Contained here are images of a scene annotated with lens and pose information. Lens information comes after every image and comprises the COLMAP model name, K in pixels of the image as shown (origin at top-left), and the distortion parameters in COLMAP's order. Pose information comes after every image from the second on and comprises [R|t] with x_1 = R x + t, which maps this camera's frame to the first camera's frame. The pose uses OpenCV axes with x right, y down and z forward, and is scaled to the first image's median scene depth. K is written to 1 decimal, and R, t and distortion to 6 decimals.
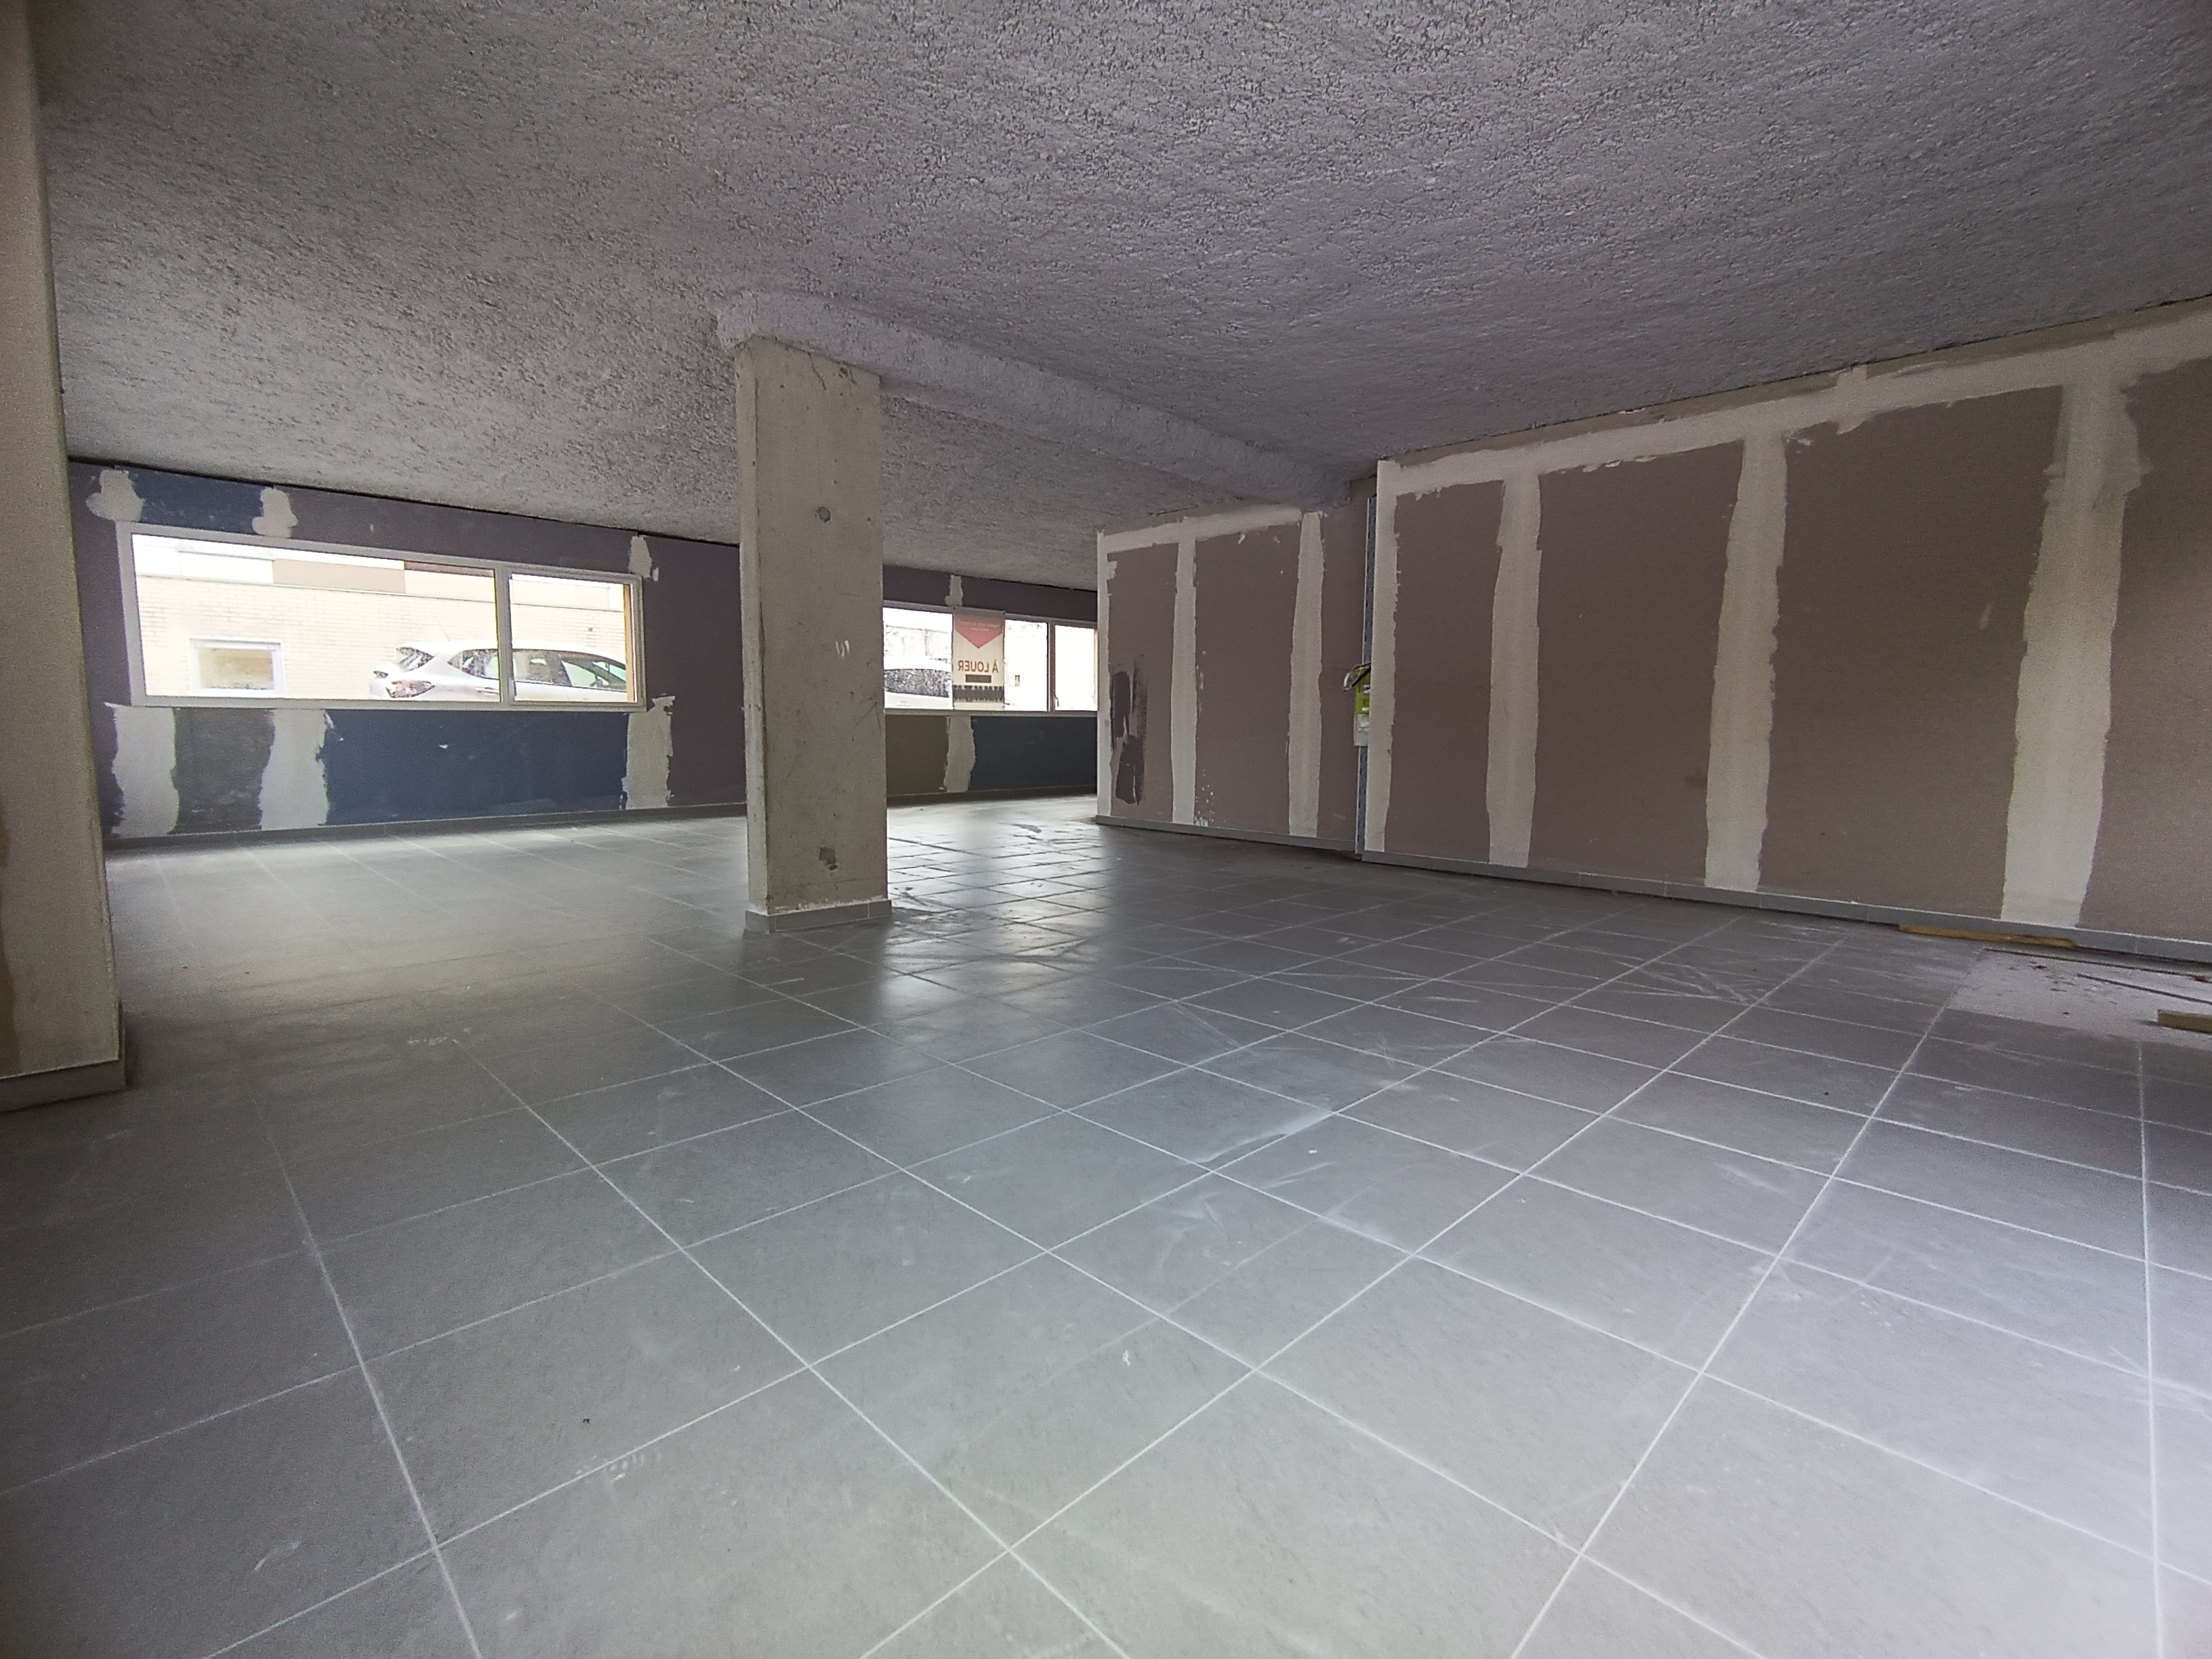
lens RADIAL K [[1012.8, 0, 1117.4], [0, 1012.8, 833.6], [0, 0, 1]] dist [-0.004292, 0.000009]
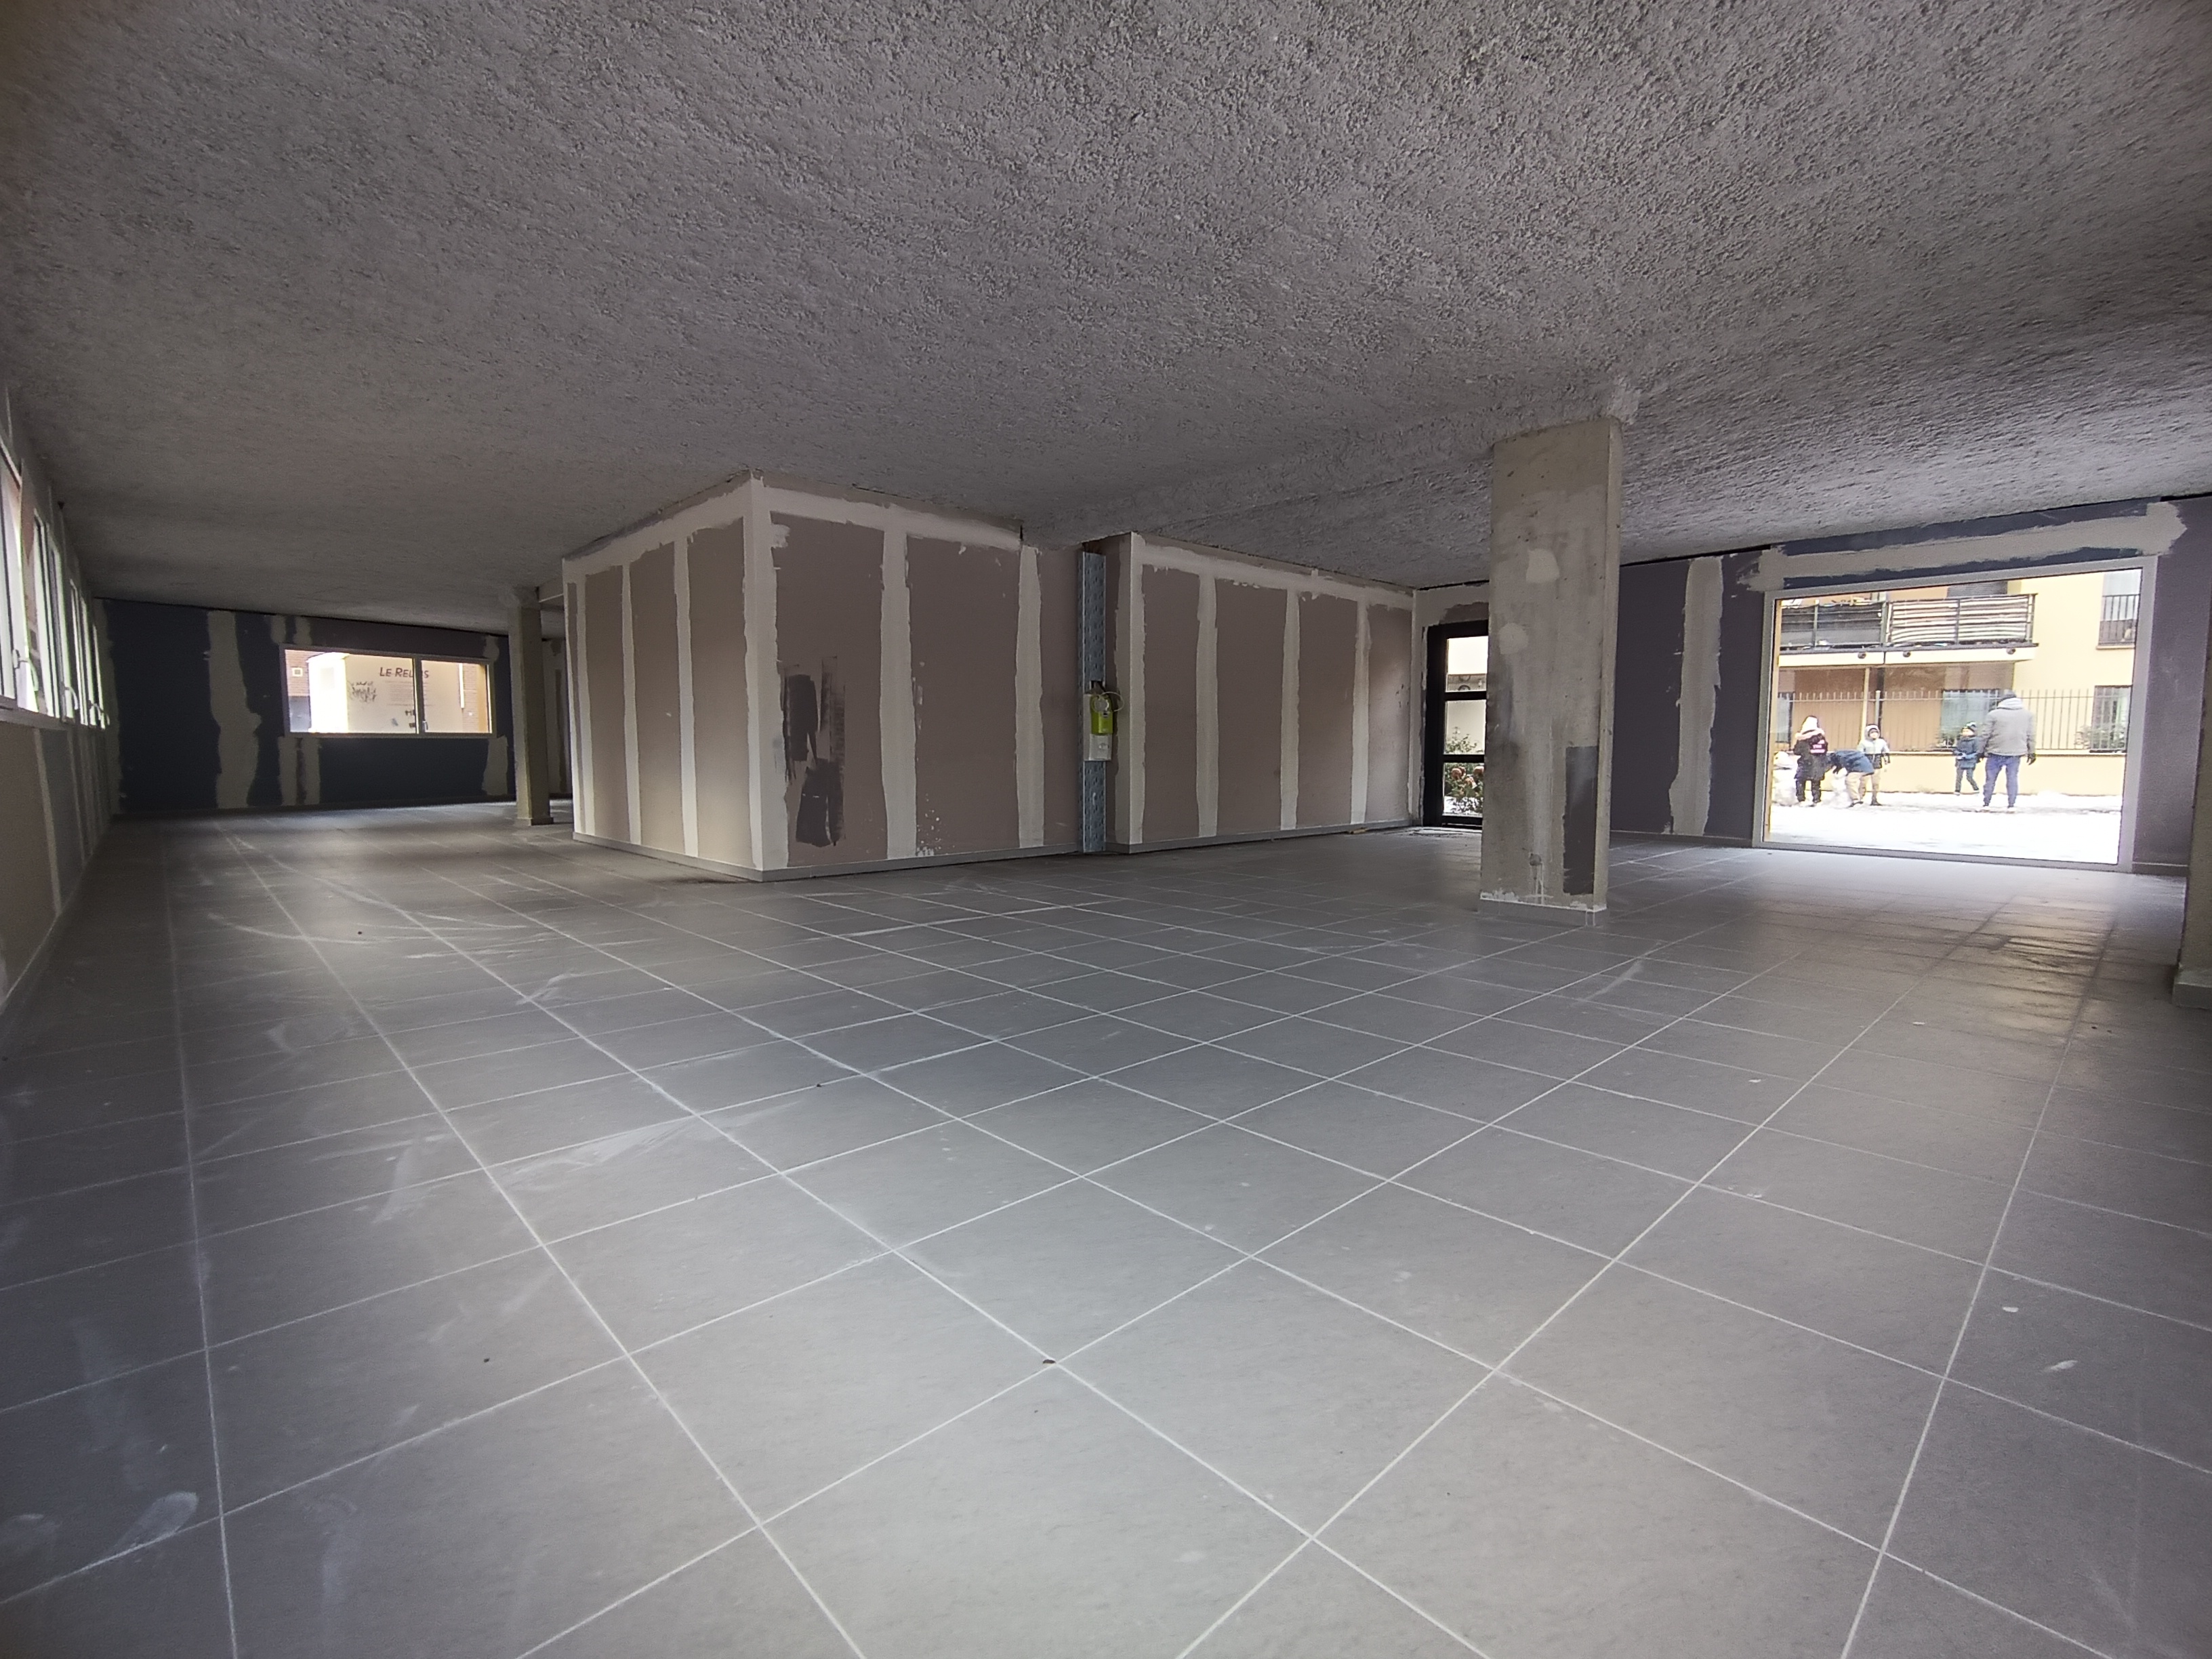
lens RADIAL K [[1012.8, 0, 1117.4], [0, 1012.8, 833.6], [0, 0, 1]] dist [-0.004292, 0.000009]
pose [[0.025511, -0.094190, 0.995227, -0.905654], [0.110058, 0.989764, 0.090852, -0.102192], [-0.993598, 0.107215, 0.035616, 0.899882]]
